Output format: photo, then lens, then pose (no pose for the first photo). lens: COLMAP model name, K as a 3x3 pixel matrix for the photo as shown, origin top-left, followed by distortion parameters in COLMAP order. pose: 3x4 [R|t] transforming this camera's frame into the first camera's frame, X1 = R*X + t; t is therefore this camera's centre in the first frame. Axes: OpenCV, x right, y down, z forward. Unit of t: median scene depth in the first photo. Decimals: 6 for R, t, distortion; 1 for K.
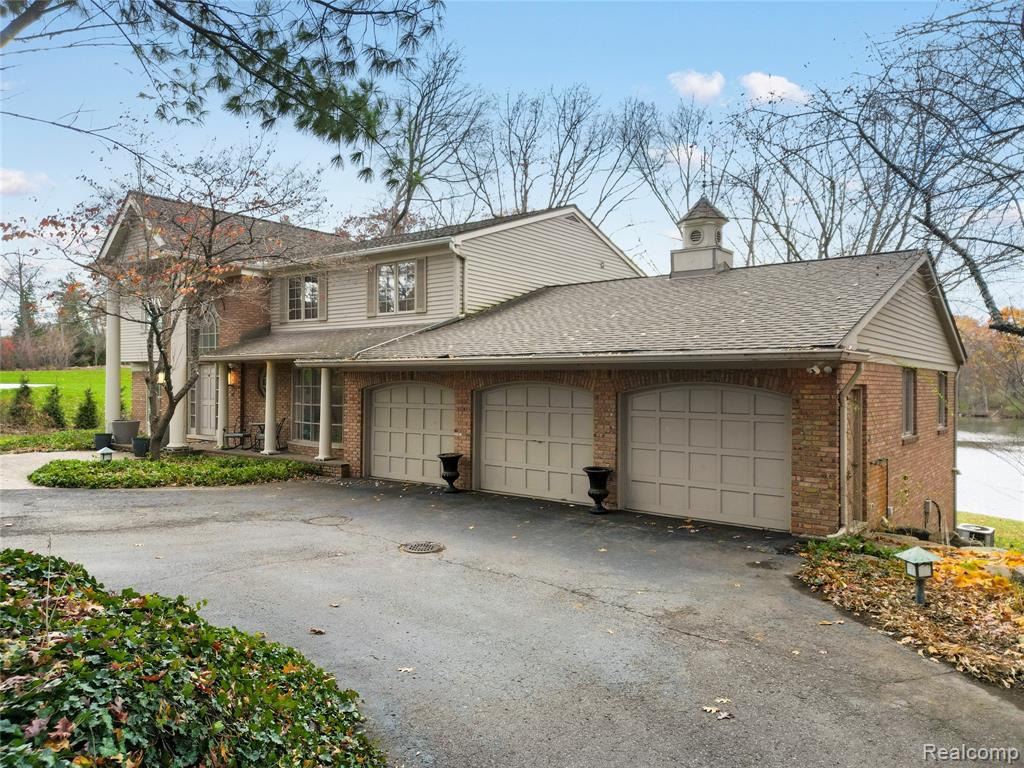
lens RADIAL K [[713.4, 0, 508.2], [0, 713.4, 387.0], [0, 0, 1]] dist [0.047800, -0.028451]
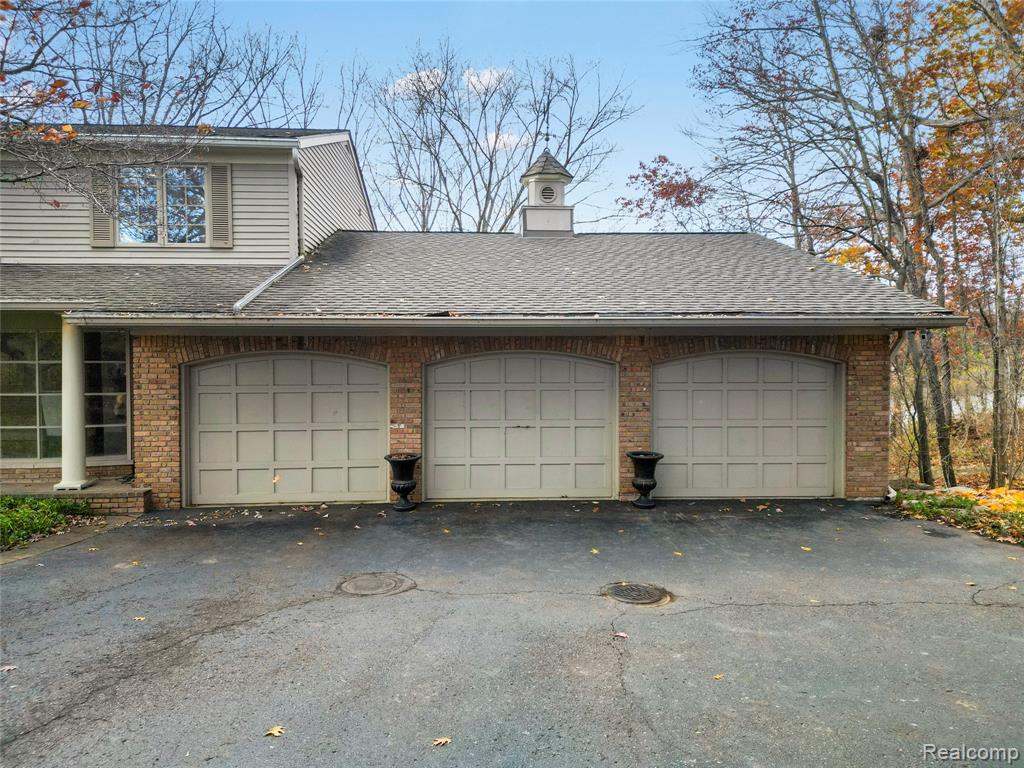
lens RADIAL K [[713.4, 0, 511.4], [0, 713.4, 381.6], [0, 0, 1]] dist [0.047800, -0.028451]
pose [[0.750096, -0.030225, 0.660638, -0.513142], [0.010877, 0.999384, 0.033373, 0.000107], [-0.661240, -0.017847, 0.749962, 0.453299]]
